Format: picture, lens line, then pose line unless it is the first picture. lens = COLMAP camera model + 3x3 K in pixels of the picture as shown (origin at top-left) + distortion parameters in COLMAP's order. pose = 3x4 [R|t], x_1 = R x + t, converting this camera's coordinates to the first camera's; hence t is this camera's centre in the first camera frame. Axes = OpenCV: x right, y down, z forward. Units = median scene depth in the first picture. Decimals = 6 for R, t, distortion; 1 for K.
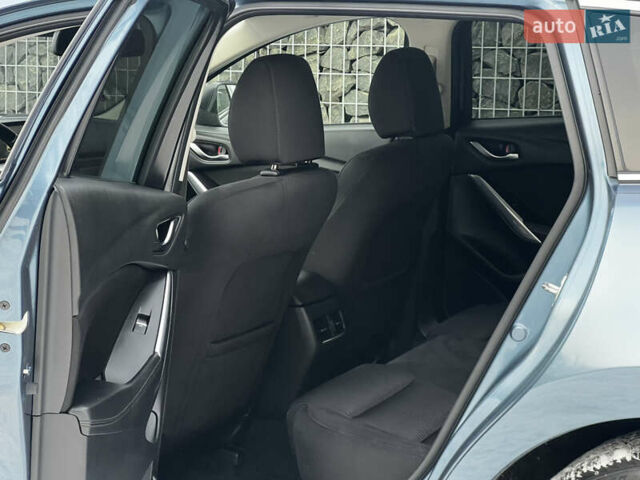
lens RADIAL K [[2071.5, 0, 320.0], [0, 2071.5, 240.0], [0, 0, 1]] dist [-0.406526, 13.615686]
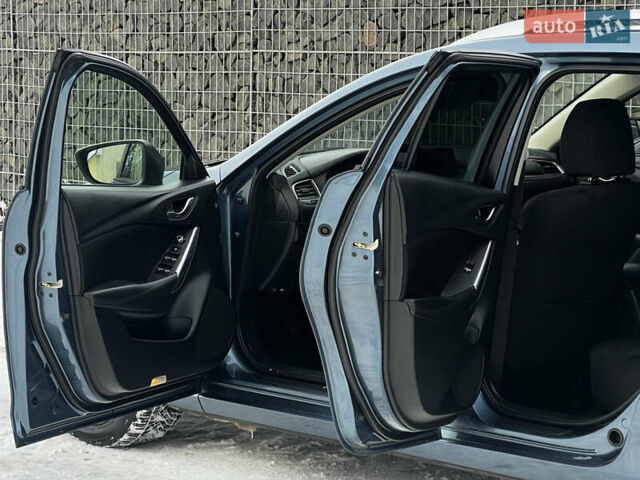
lens RADIAL K [[2071.5, 0, 320.0], [0, 2071.5, 240.0], [0, 0, 1]] dist [-0.406526, 13.615686]
pose [[0.975227, 0.022587, -0.220049, 0.186837], [-0.026331, 0.999554, -0.014095, 0.052972], [0.219632, 0.019540, 0.975387, -0.716885]]
